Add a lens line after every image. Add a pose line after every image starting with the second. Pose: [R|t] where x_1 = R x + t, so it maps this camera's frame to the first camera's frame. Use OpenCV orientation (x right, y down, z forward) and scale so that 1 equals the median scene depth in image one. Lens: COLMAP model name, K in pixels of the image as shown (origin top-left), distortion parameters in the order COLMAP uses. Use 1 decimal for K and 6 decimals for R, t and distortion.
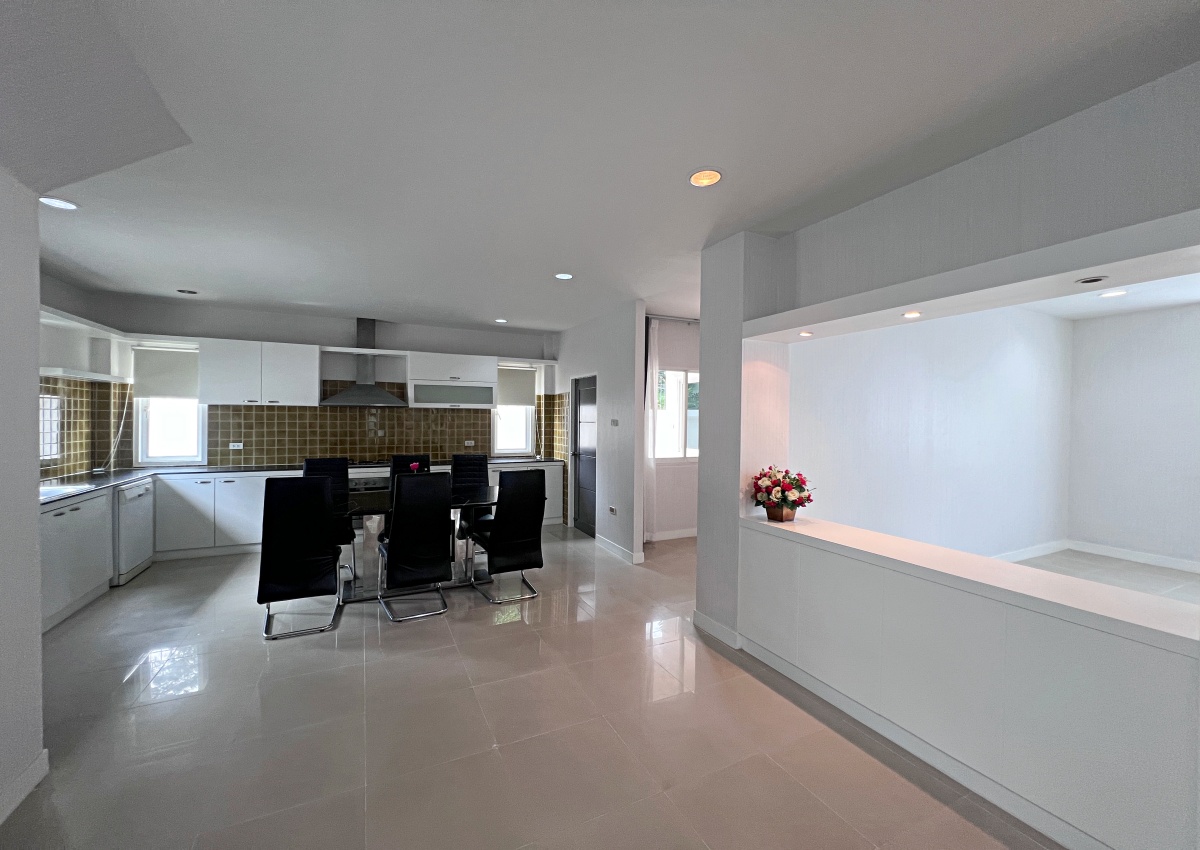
lens RADIAL K [[485.3, 0, 601.5], [0, 485.3, 421.8], [0, 0, 1]] dist [-0.000281, 0.000127]
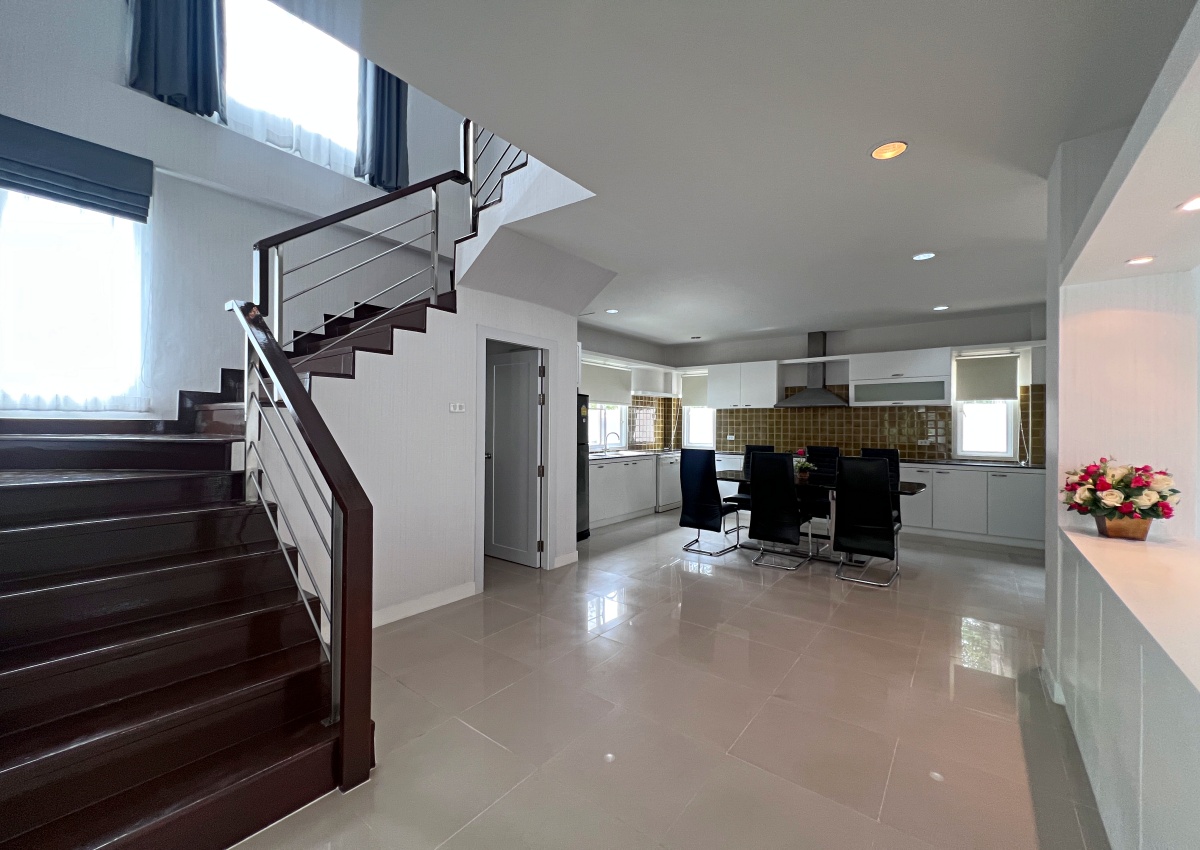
lens RADIAL K [[485.3, 0, 598.2], [0, 485.3, 426.4], [0, 0, 1]] dist [-0.000281, 0.000127]
pose [[0.437667, -0.003566, -0.899130, 0.355132], [-0.009060, 0.999924, -0.008375, 0.031432], [0.899091, 0.011811, 0.437602, 0.018648]]
